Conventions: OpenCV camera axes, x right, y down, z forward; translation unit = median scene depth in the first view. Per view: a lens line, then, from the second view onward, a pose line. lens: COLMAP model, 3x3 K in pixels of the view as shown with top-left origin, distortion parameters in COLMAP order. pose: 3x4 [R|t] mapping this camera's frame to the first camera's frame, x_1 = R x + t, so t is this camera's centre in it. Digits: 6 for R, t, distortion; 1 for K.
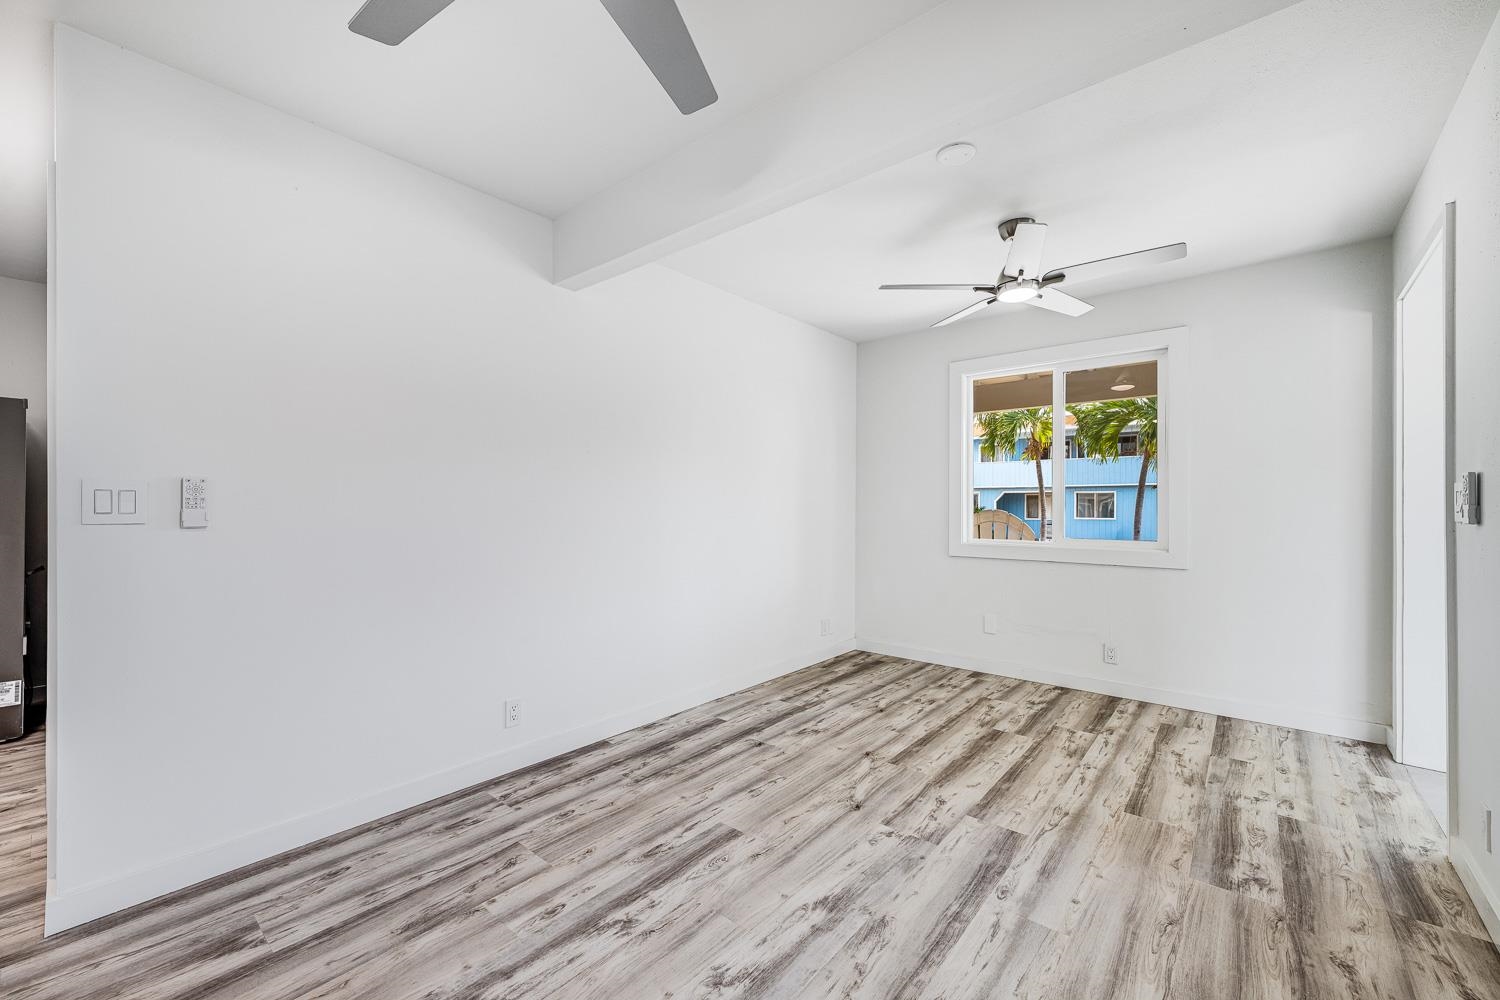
lens RADIAL K [[599.1, 0, 744.4], [0, 599.1, 507.9], [0, 0, 1]] dist [-0.000379, 0.000417]
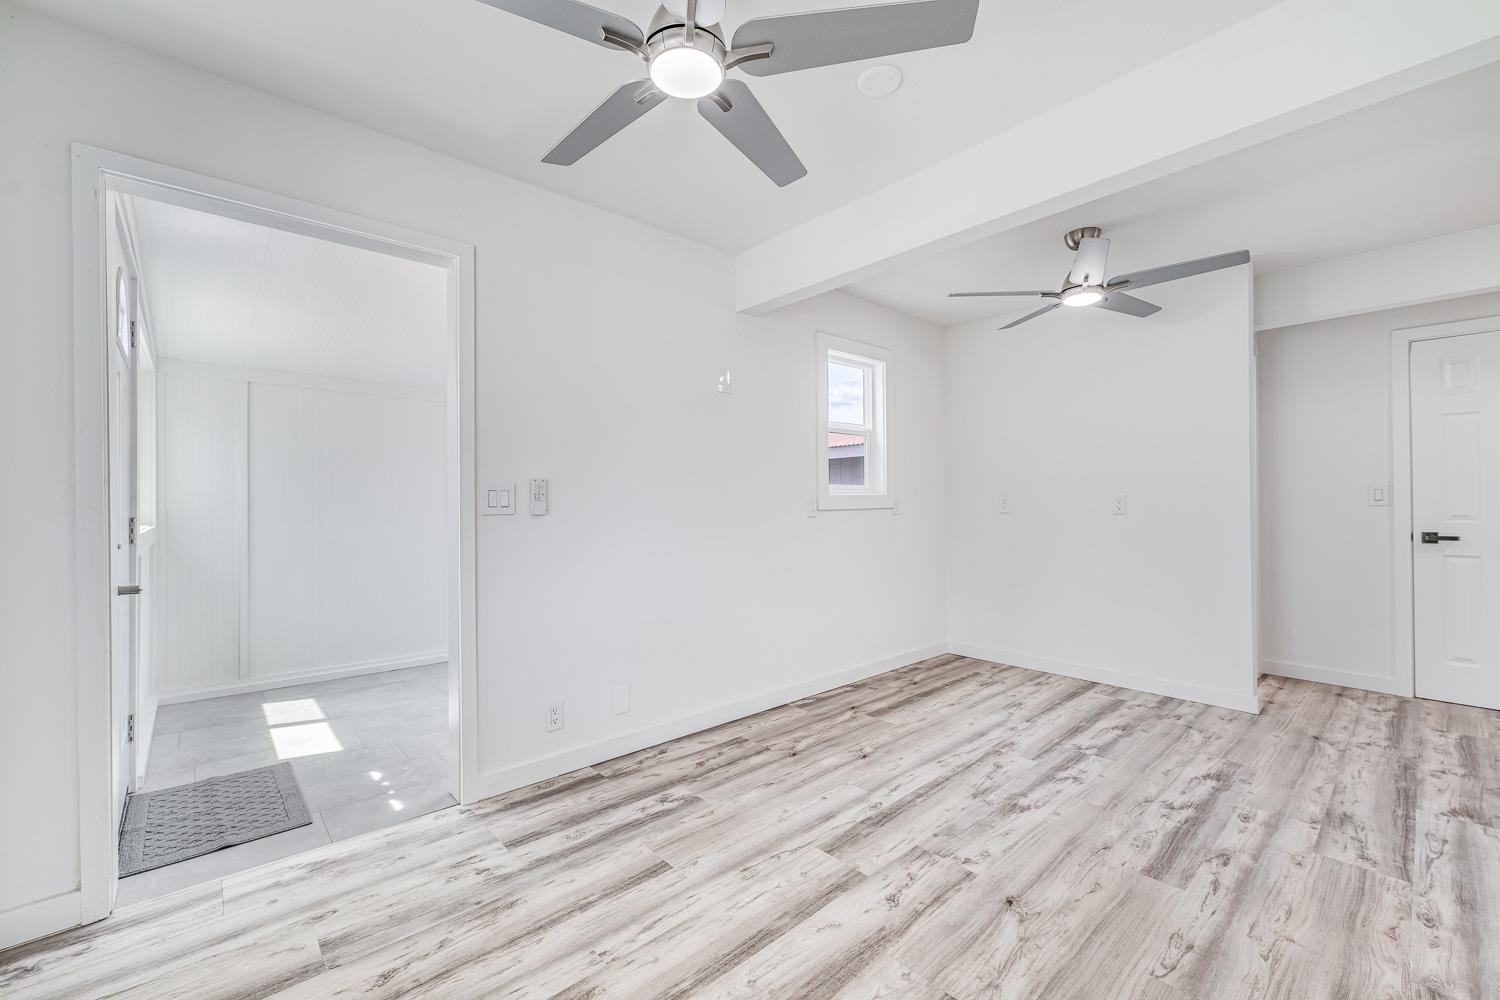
lens RADIAL K [[622.1, 0, 729.4], [0, 622.1, 480.3], [0, 0, 1]] dist [0.001368, -0.000011]
pose [[-0.988777, 0.008449, 0.149162, 0.359711], [0.003550, 0.999446, -0.033080, -0.004049], [-0.149359, -0.032179, -0.988259, 1.593301]]
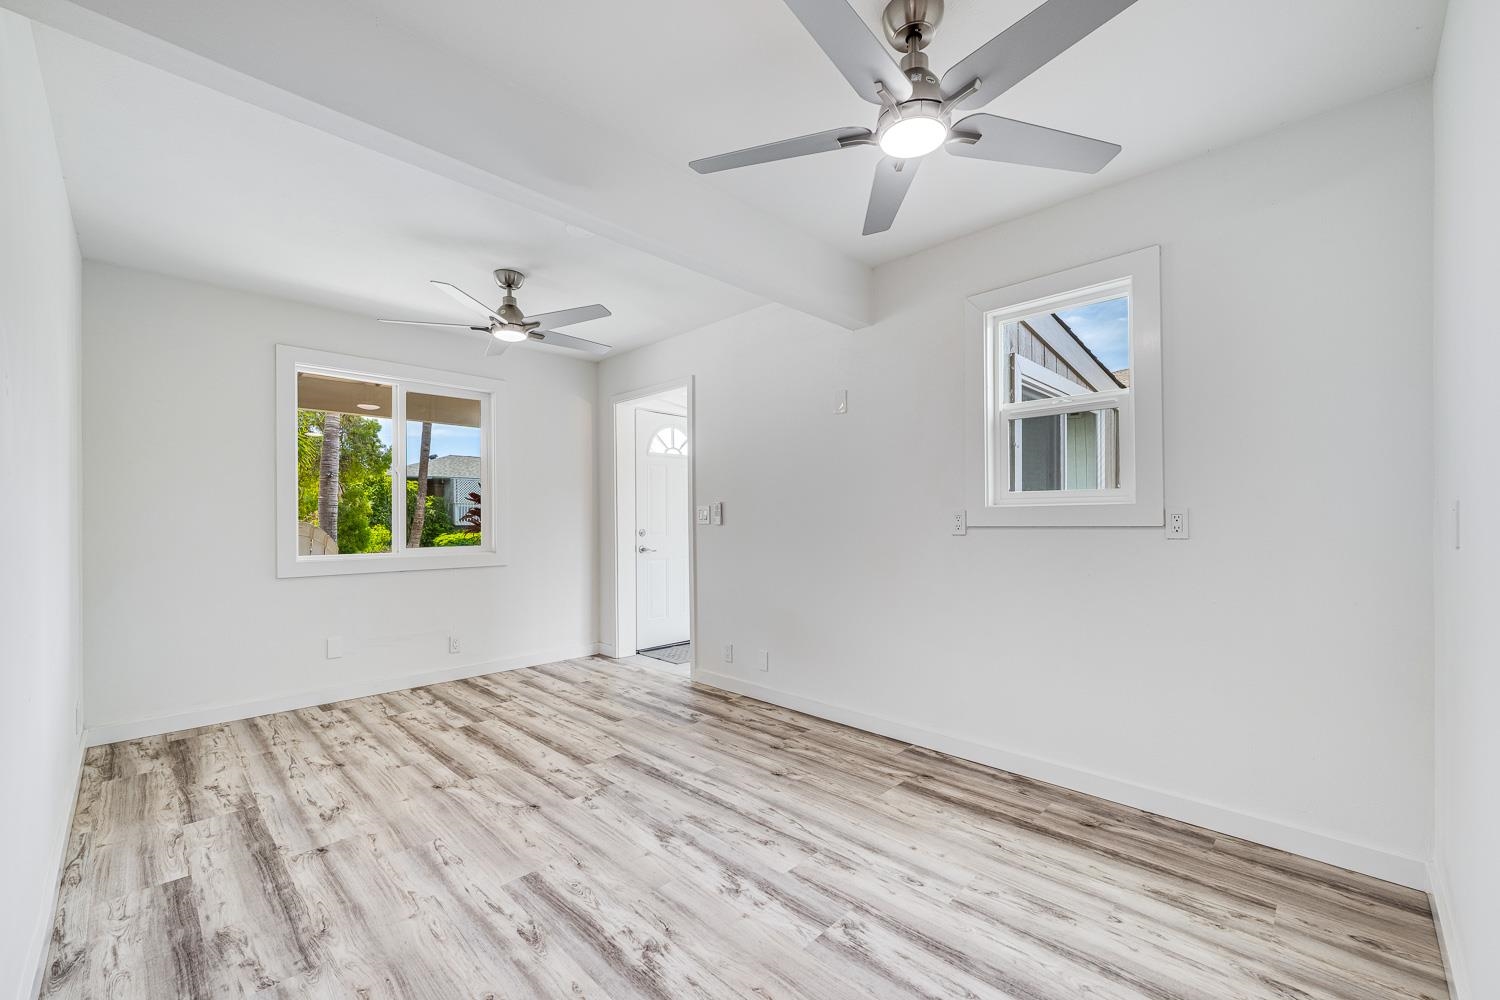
lens RADIAL K [[599.1, 0, 744.4], [0, 599.1, 507.9], [0, 0, 1]] dist [-0.000379, 0.000417]
pose [[0.080331, 0.014431, 0.996664, -0.720303], [0.006662, 0.999865, -0.015015, -0.003659], [-0.996746, 0.007846, 0.080224, 0.472547]]
